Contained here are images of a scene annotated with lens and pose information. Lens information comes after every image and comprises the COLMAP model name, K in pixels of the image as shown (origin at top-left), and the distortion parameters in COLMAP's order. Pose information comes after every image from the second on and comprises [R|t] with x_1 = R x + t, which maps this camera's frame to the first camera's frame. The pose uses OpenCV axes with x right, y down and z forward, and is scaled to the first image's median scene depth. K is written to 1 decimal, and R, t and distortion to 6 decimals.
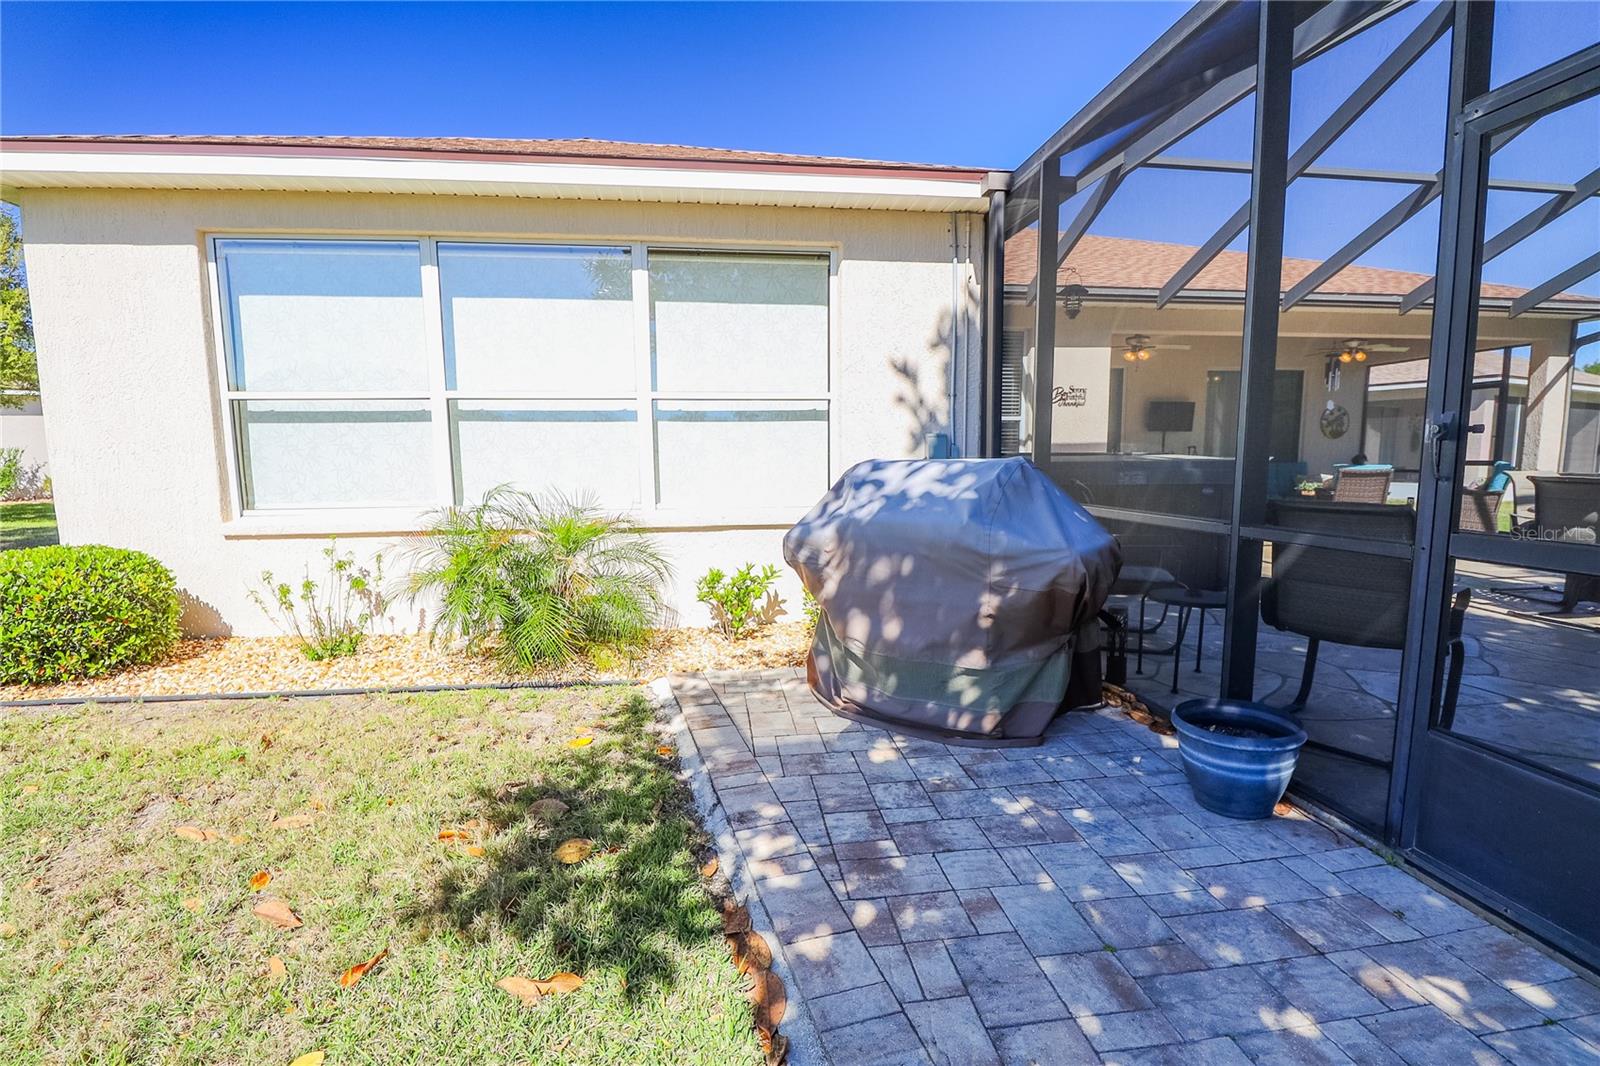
lens RADIAL K [[742.1, 0, 794.7], [0, 742.1, 550.3], [0, 0, 1]] dist [0.000343, -0.012043]
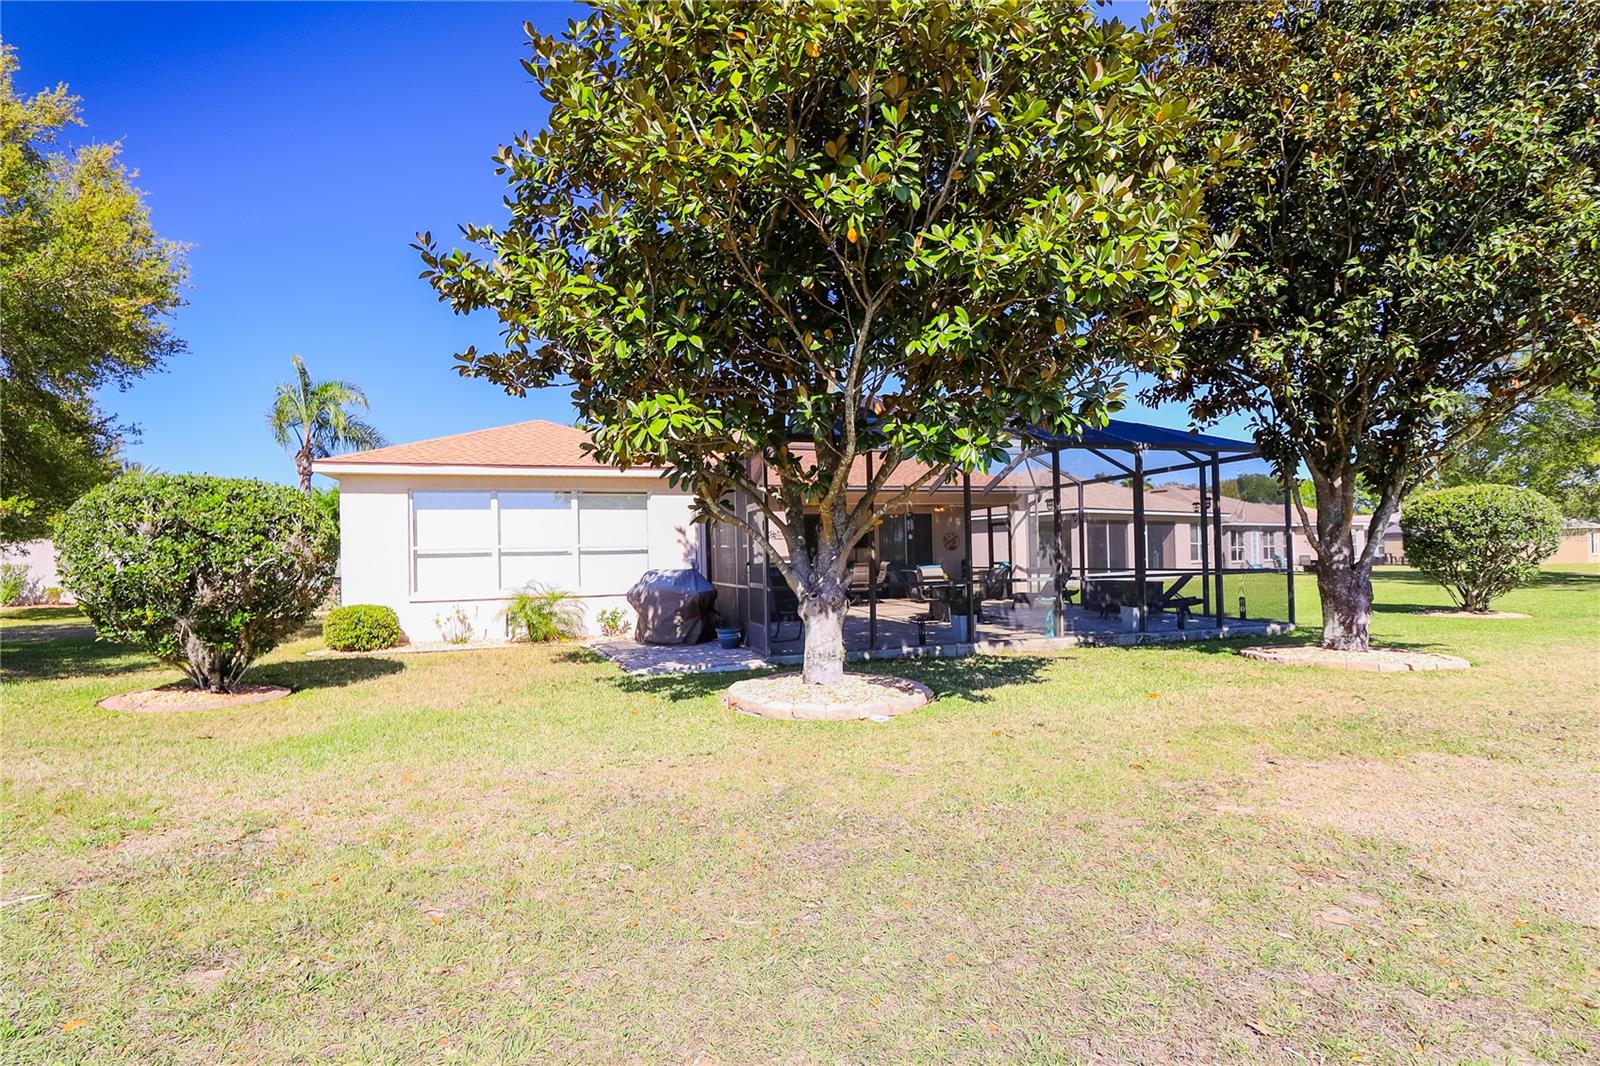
lens RADIAL K [[742.1, 0, 794.7], [0, 742.1, 550.3], [0, 0, 1]] dist [0.000343, -0.012043]
pose [[0.976591, -0.009998, 0.214872, -0.003889], [0.039517, 0.990257, -0.133527, 0.095794], [-0.211443, 0.138893, 0.967471, -0.860359]]
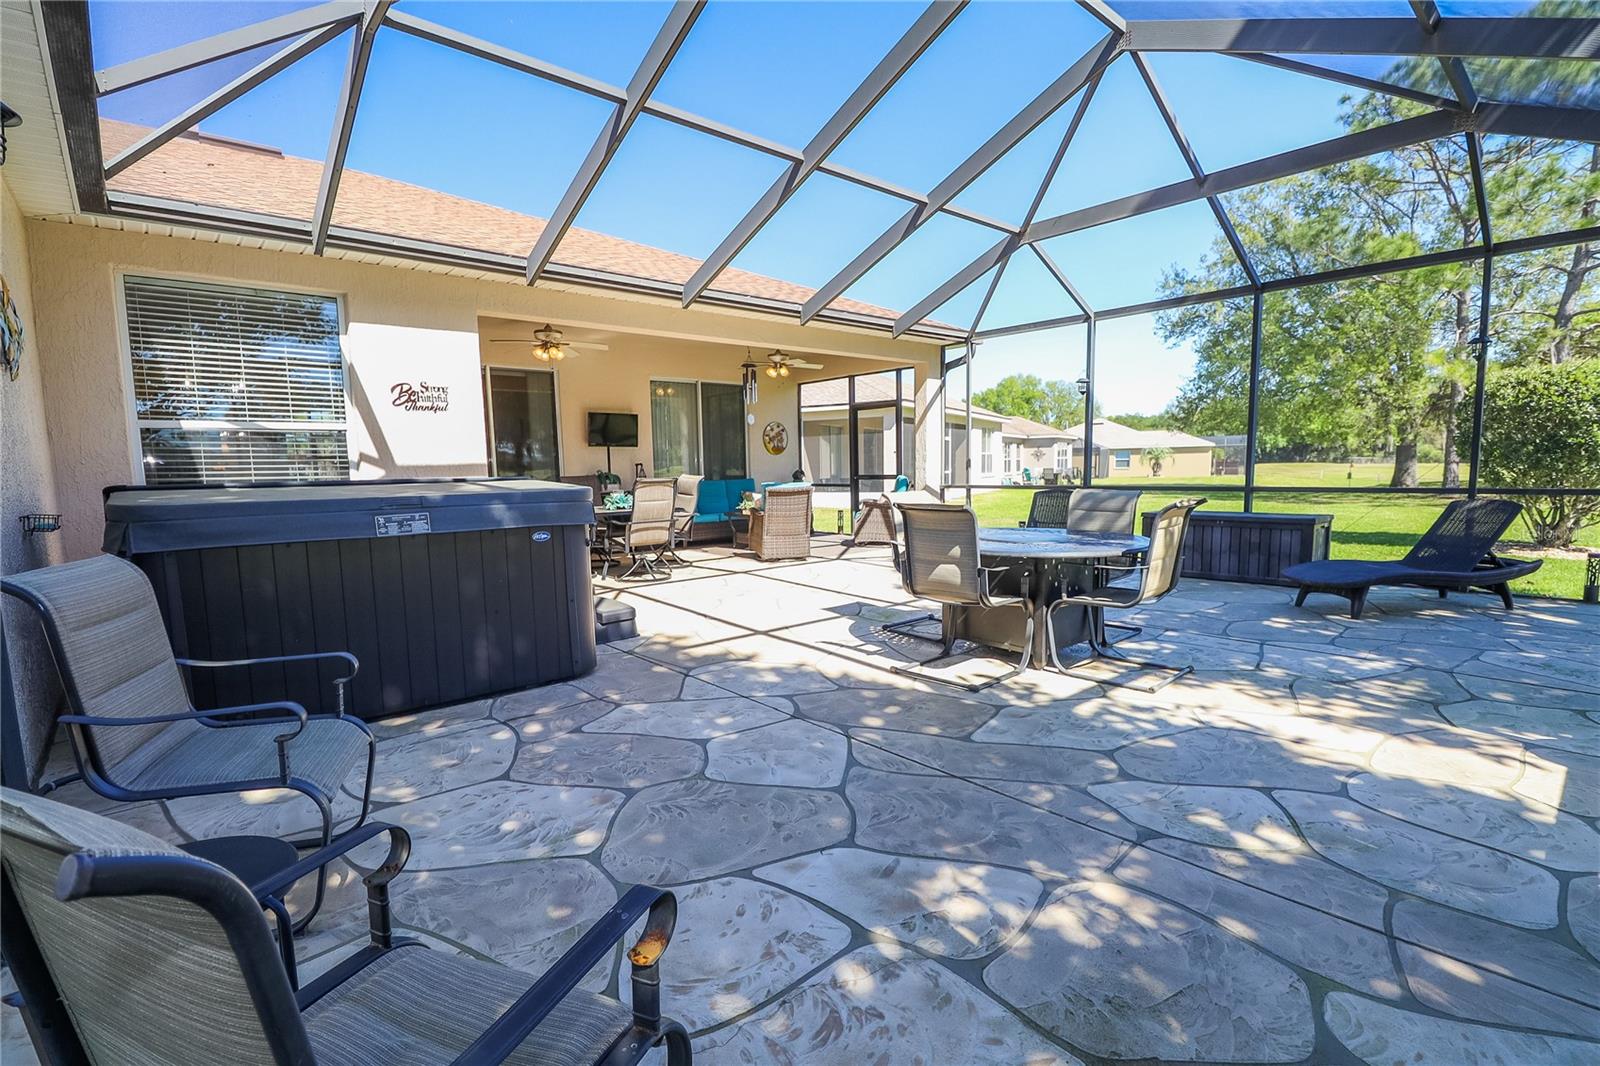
lens RADIAL K [[742.1, 0, 794.7], [0, 742.1, 550.3], [0, 0, 1]] dist [0.000343, -0.012043]
pose [[0.829424, -0.071201, 0.554063, 0.260183], [0.081542, 0.996652, 0.006009, -0.036958], [-0.552636, 0.040195, 0.832453, 0.218879]]
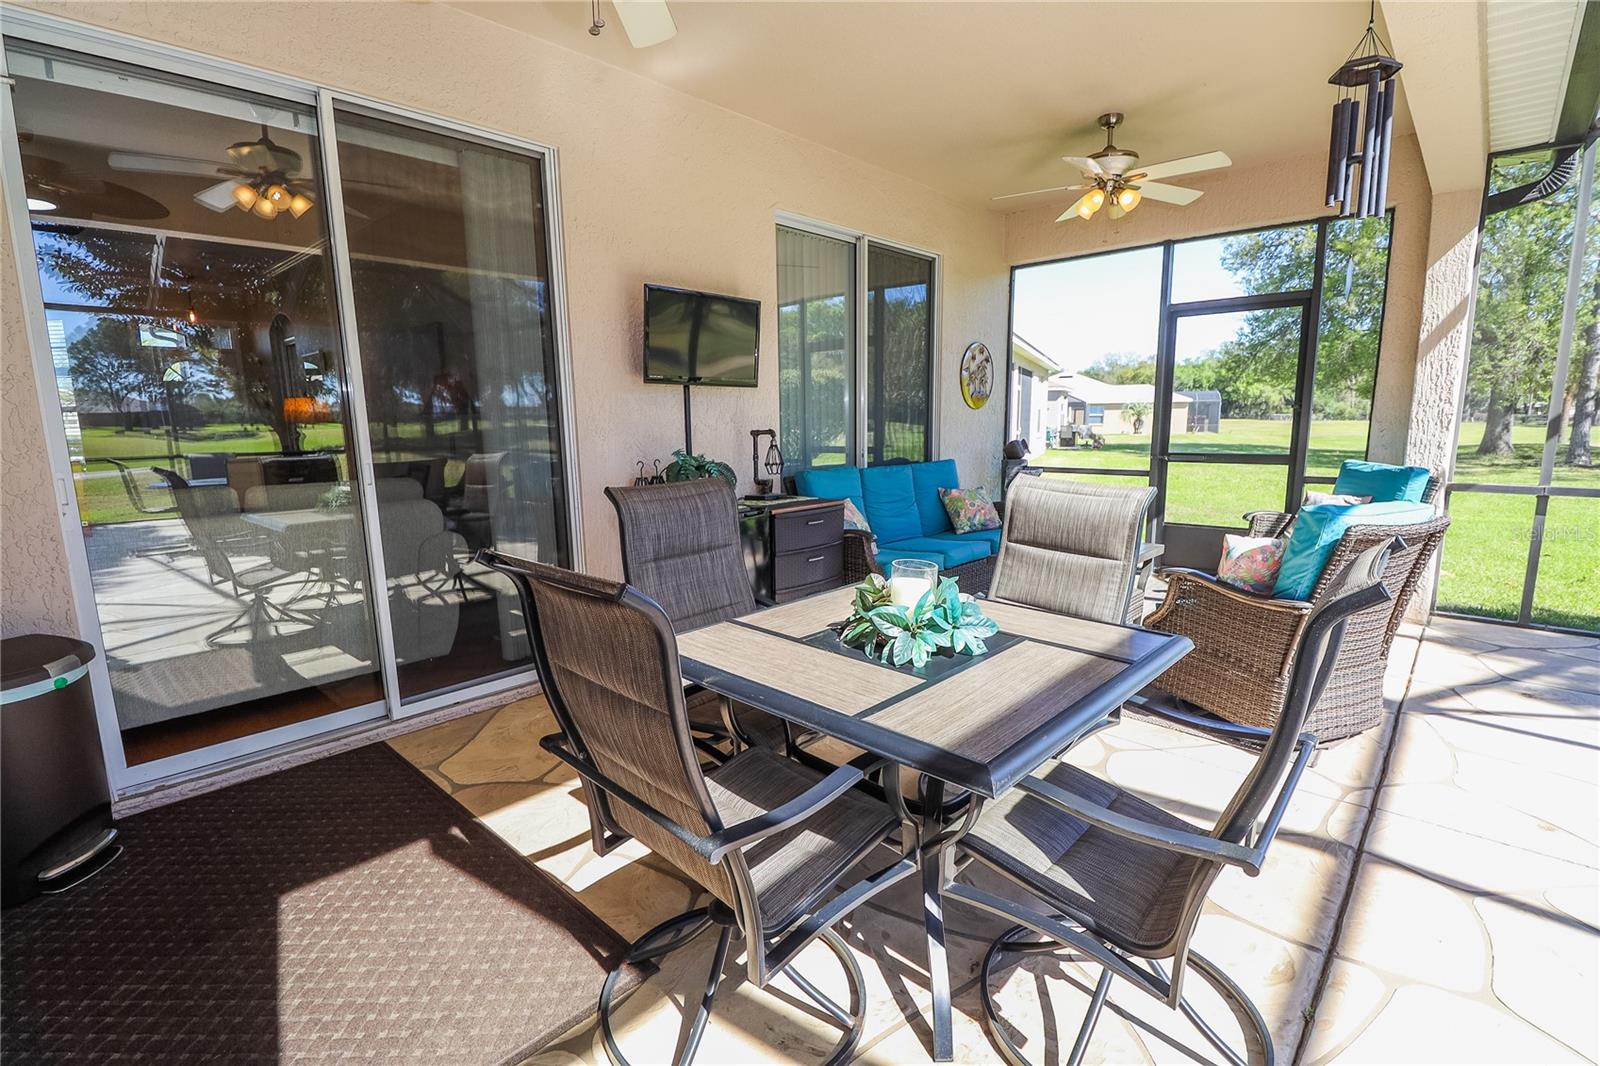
lens RADIAL K [[742.1, 0, 794.7], [0, 742.1, 550.3], [0, 0, 1]] dist [0.000343, -0.012043]
pose [[0.766885, -0.113642, 0.631643, 0.440927], [0.082575, 0.993489, 0.078490, -0.150668], [-0.636450, -0.008035, 0.771276, 0.982596]]
